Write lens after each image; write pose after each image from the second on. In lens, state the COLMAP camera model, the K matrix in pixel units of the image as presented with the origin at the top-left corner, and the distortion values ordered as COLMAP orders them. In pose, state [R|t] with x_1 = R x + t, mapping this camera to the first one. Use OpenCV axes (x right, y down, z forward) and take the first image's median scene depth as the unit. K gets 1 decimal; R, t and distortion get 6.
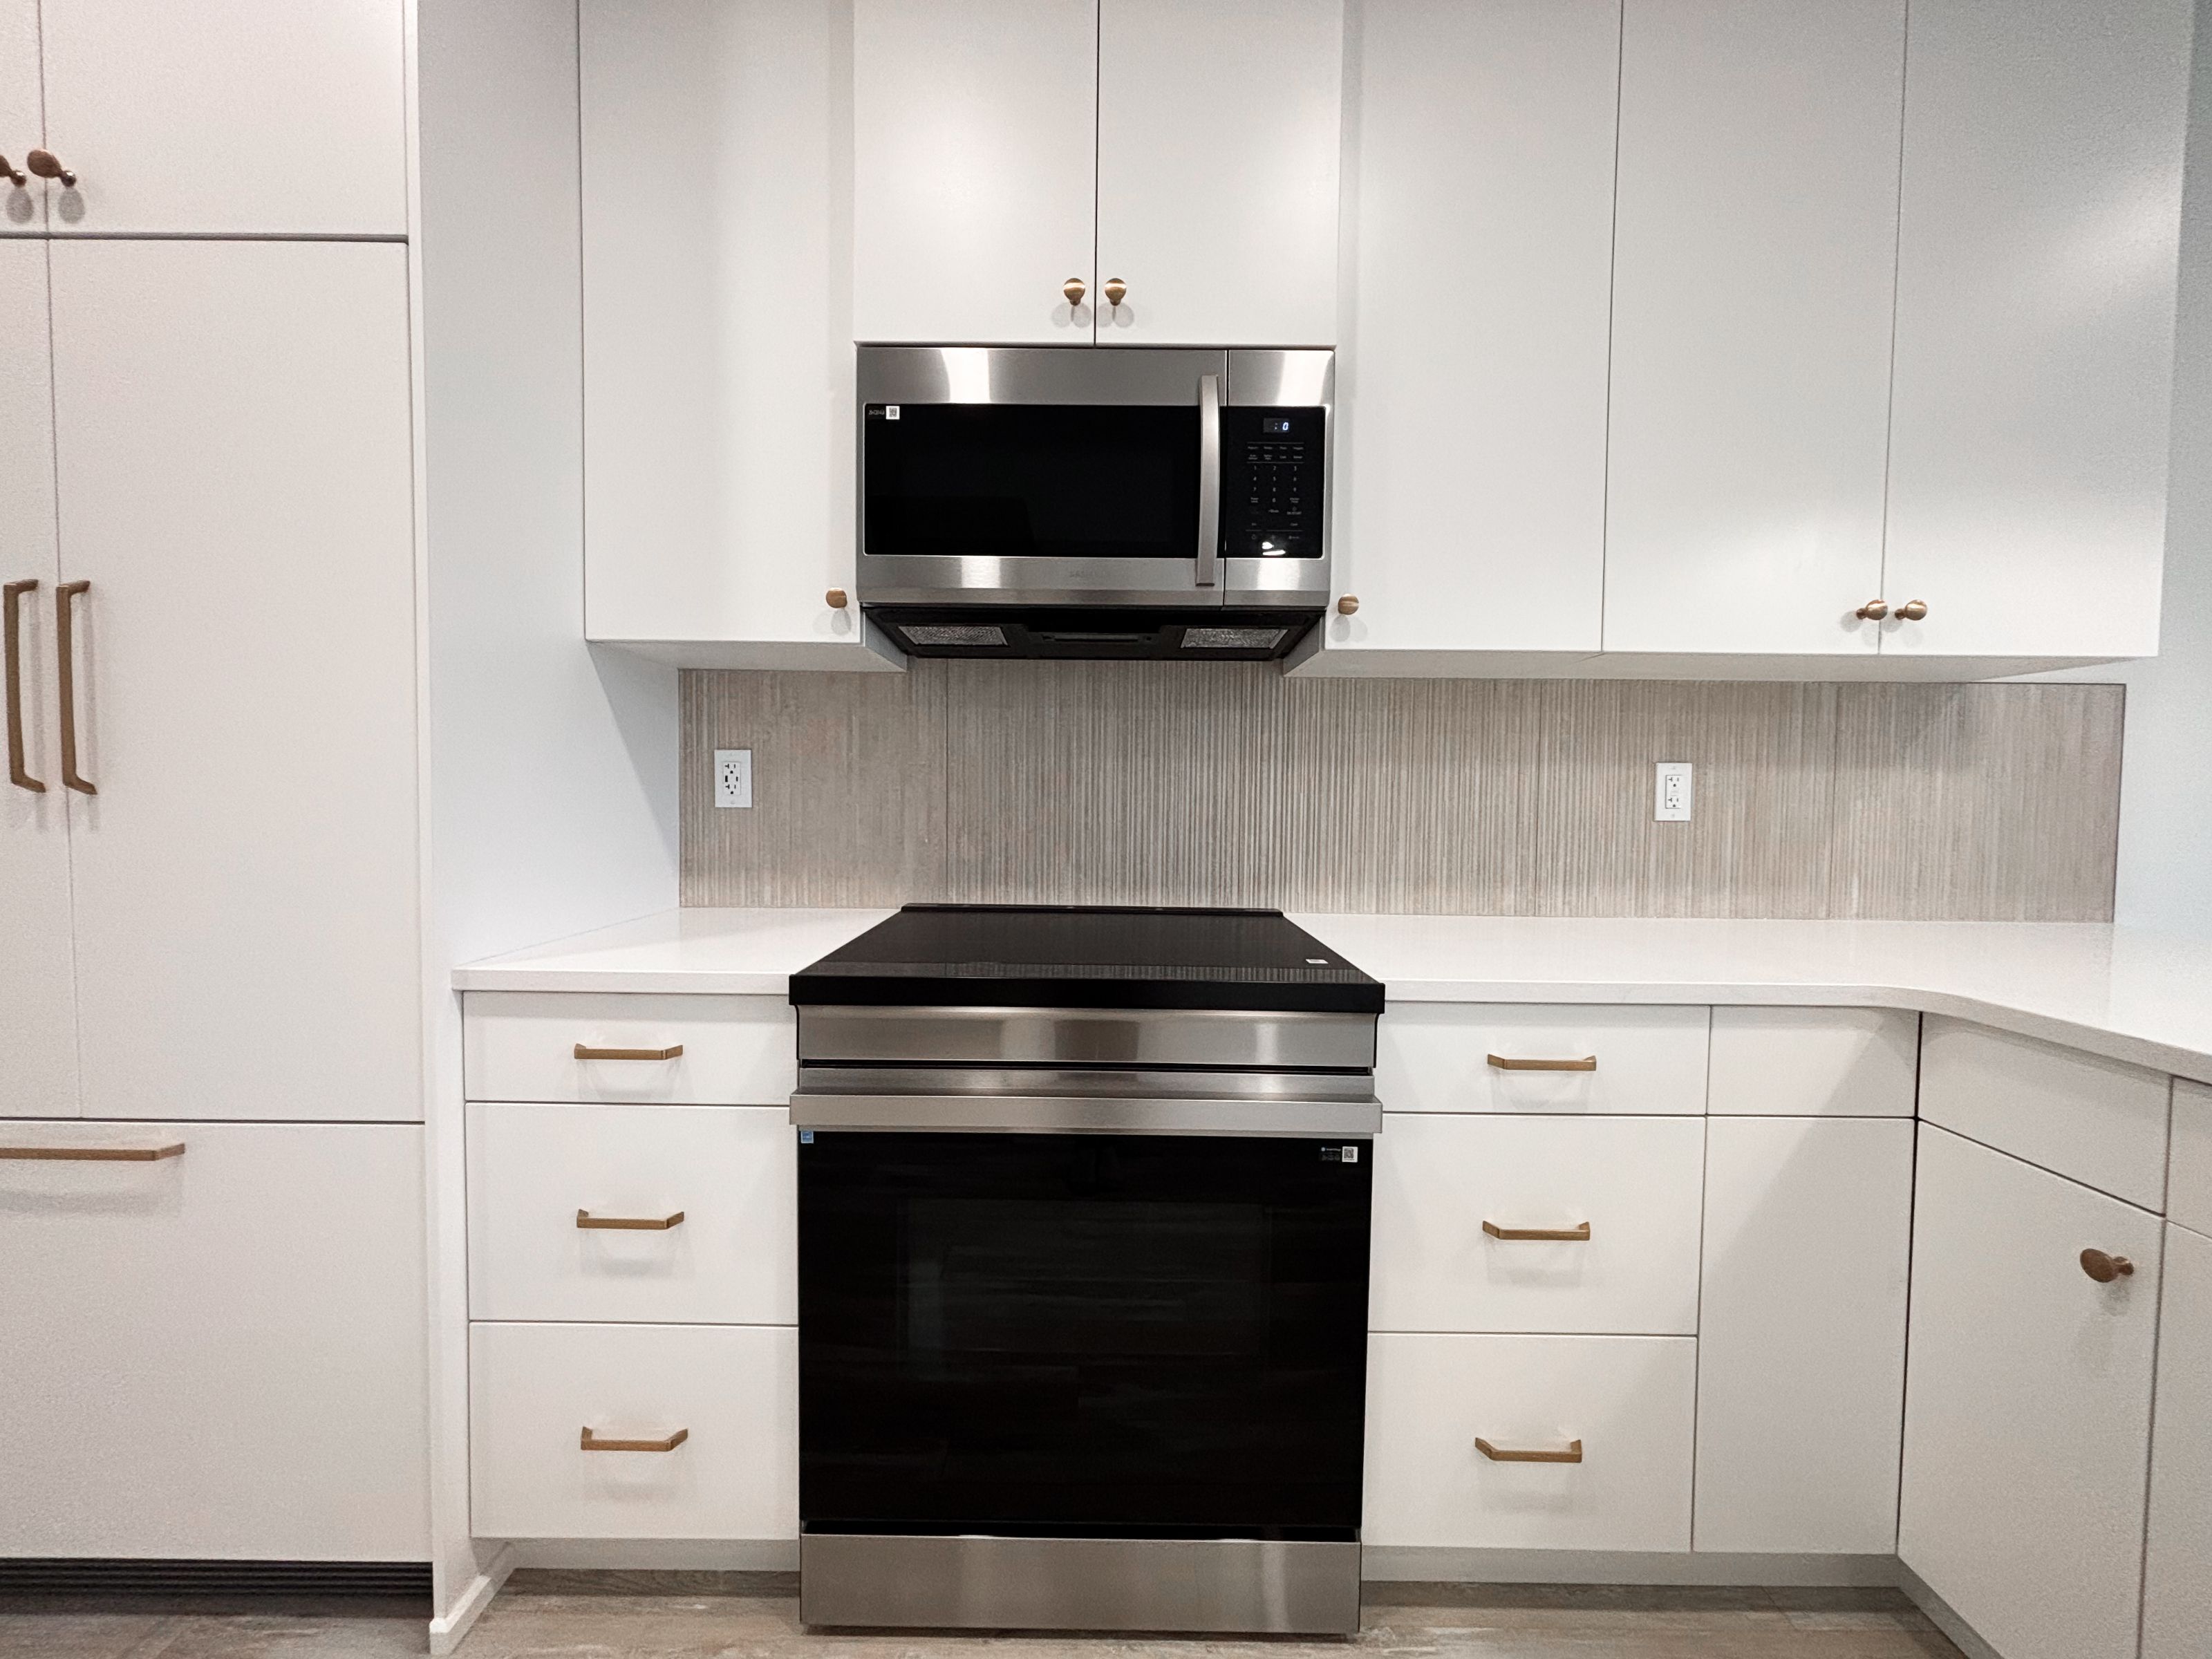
lens RADIAL K [[899.0, 0, 1106.0], [0, 899.0, 829.5], [0, 0, 1]] dist [0.000260, -0.000116]
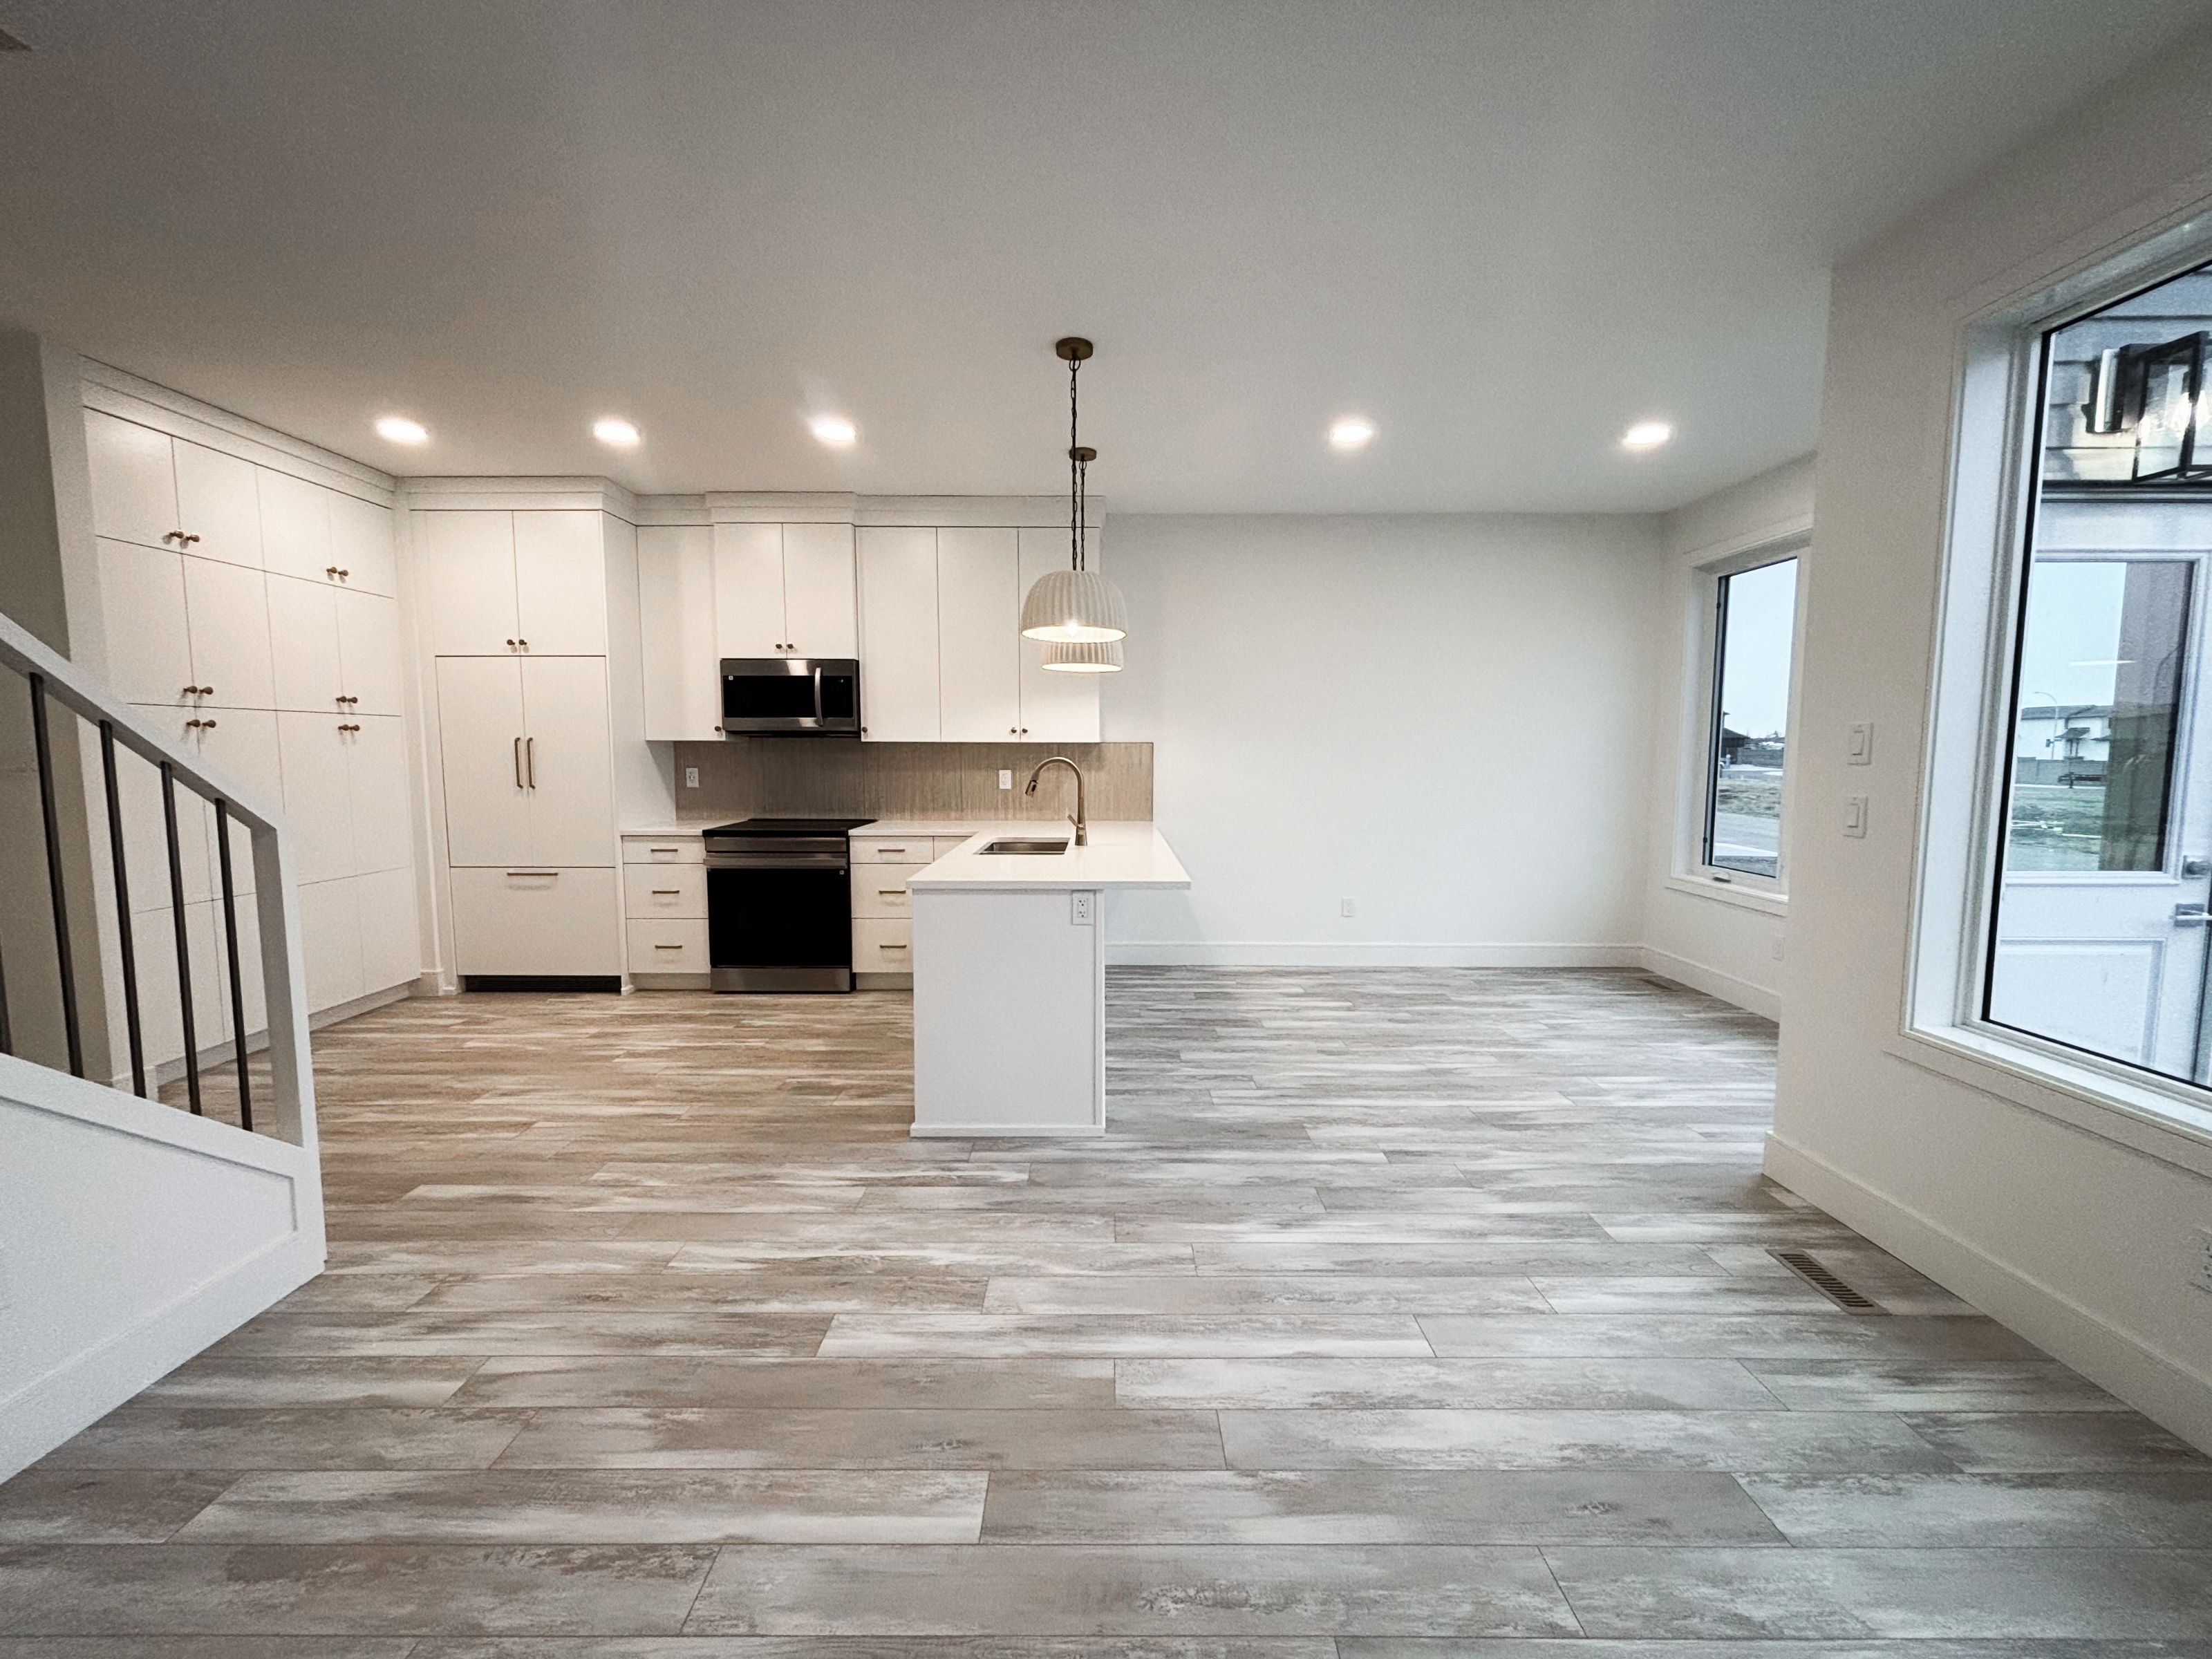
lens RADIAL K [[882.6, 0, 1106.0], [0, 882.6, 829.5], [0, 0, 1]] dist [0.002521, 0.000215]
pose [[0.999910, -0.009372, 0.009626, 1.229975], [0.008879, 0.998706, 0.050075, -0.023250], [-0.010083, -0.049985, 0.998699, -2.584606]]
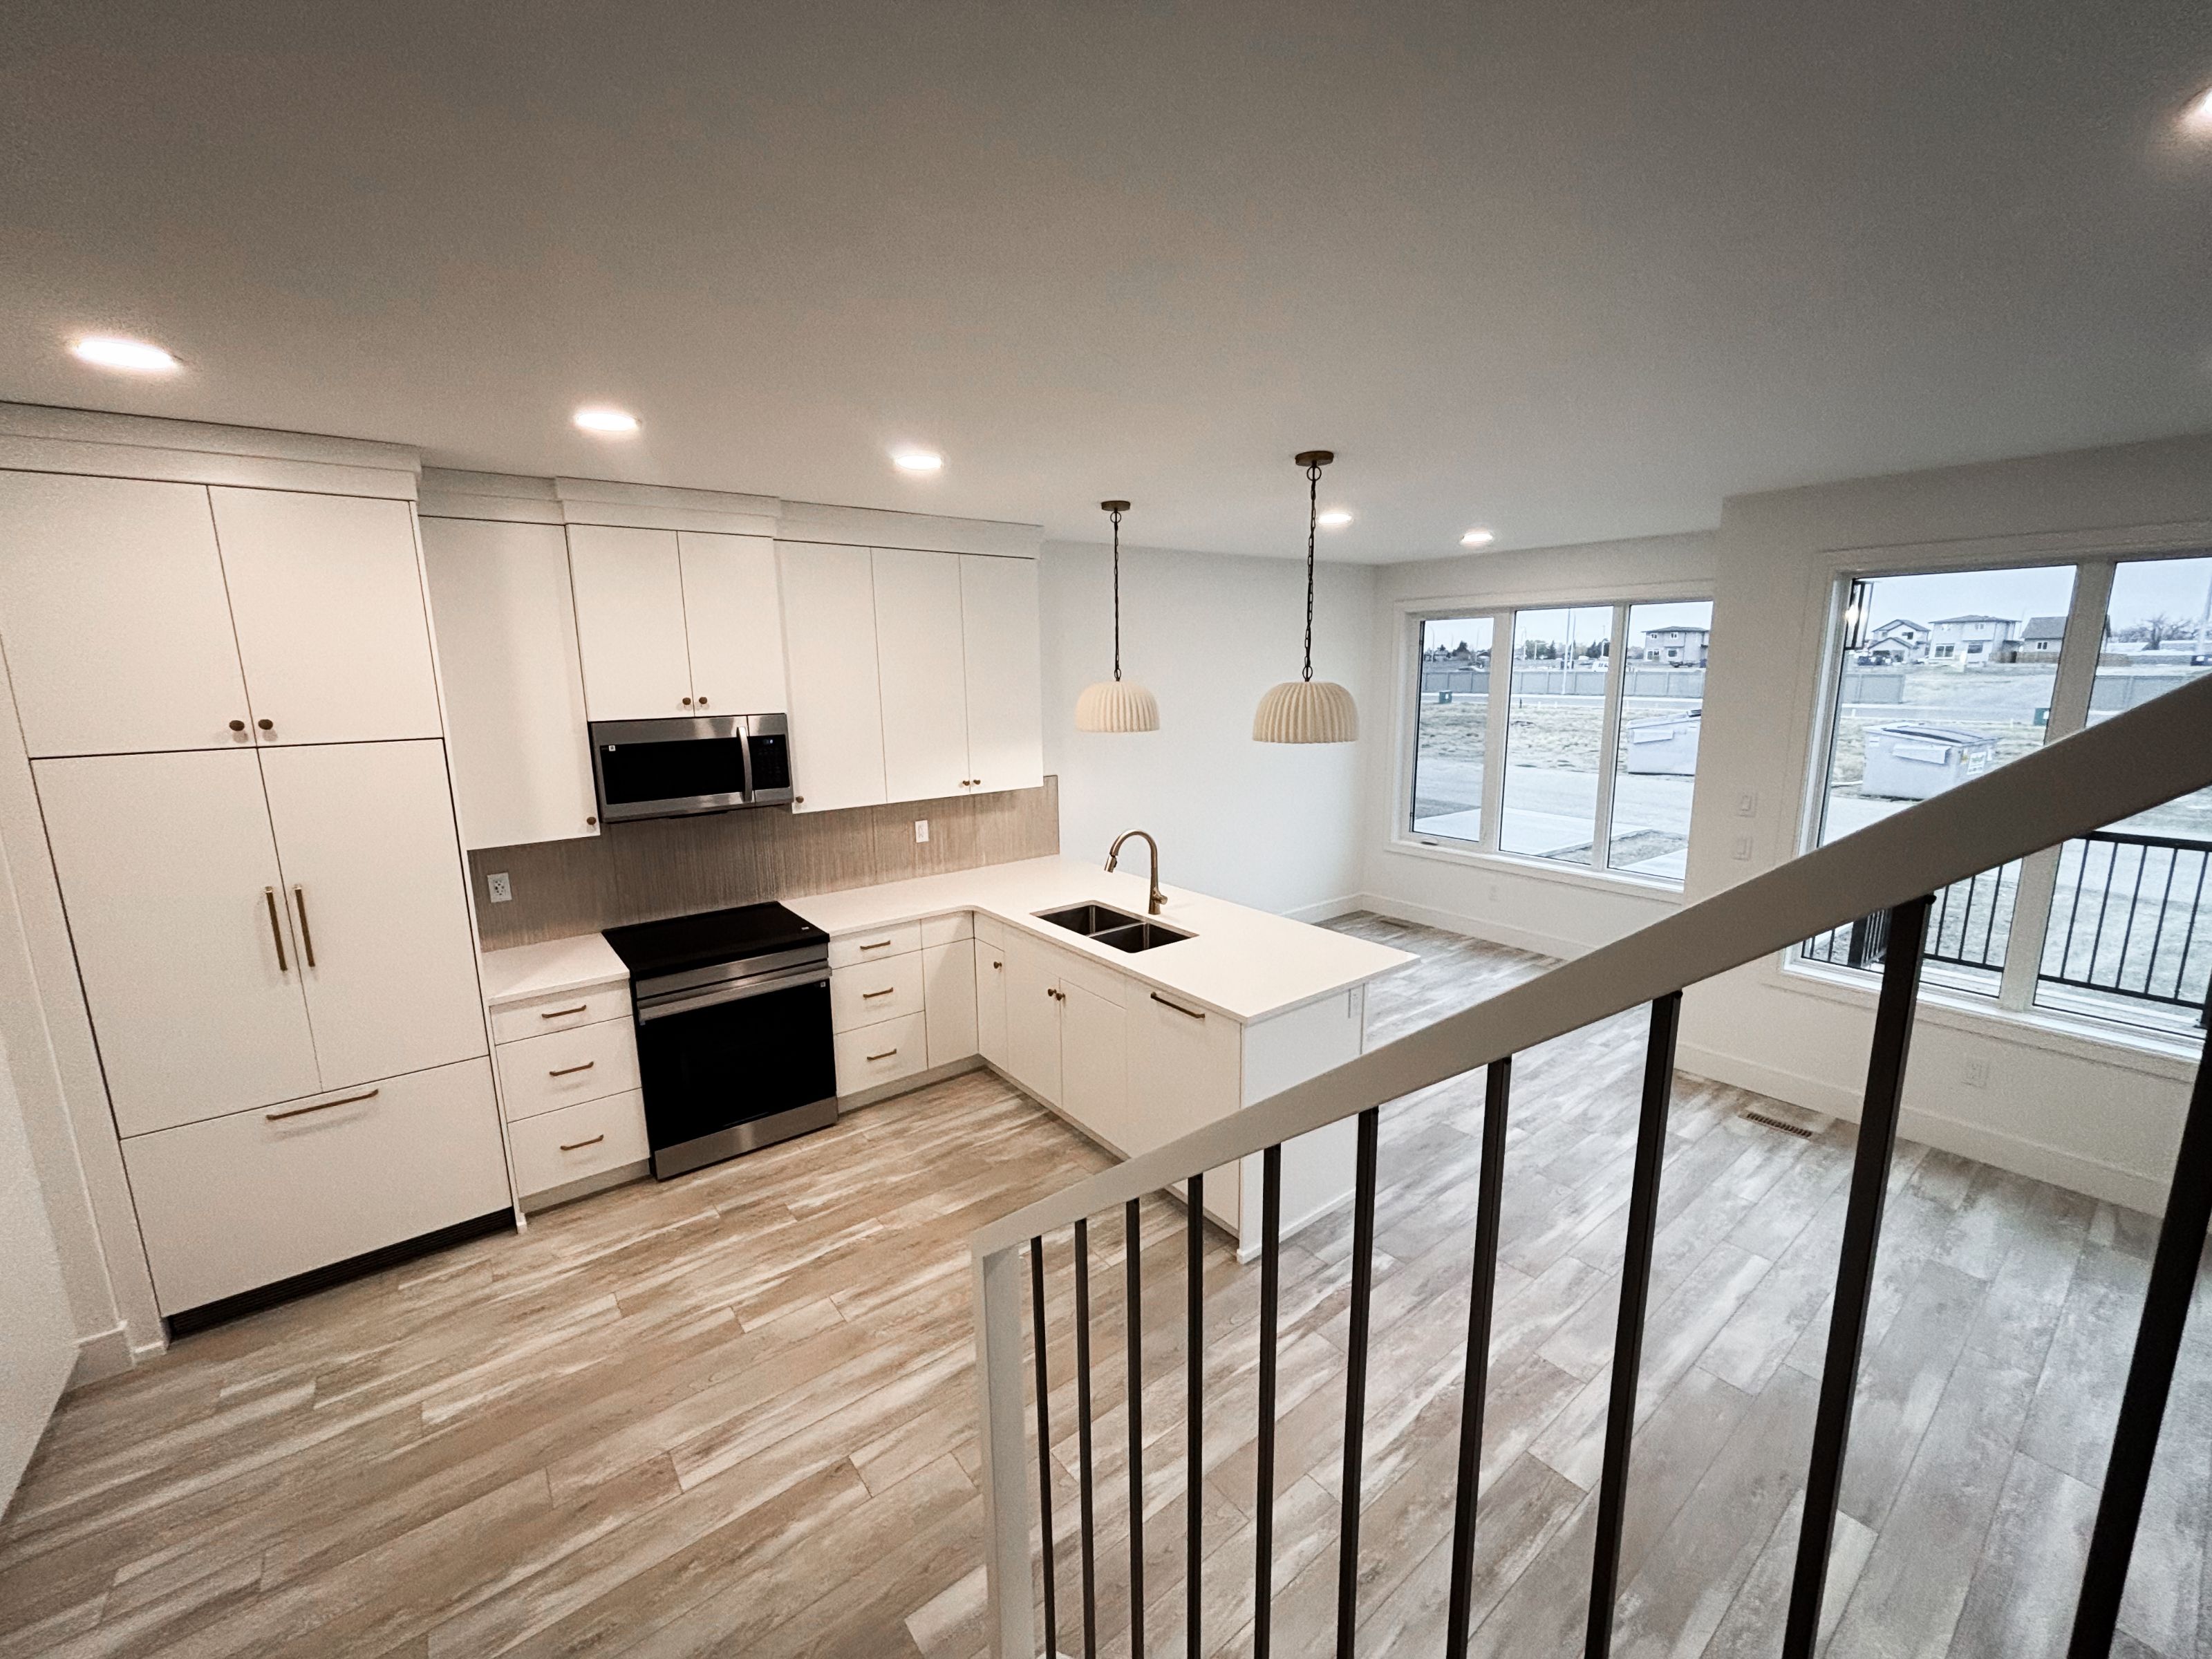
lens RADIAL K [[882.6, 0, 1106.0], [0, 882.6, 829.5], [0, 0, 1]] dist [0.002521, 0.000215]
pose [[0.788450, -0.134274, 0.600264, -0.668808], [0.047247, 0.986220, 0.158550, -0.570874], [-0.613282, -0.096648, 0.783929, -1.821817]]
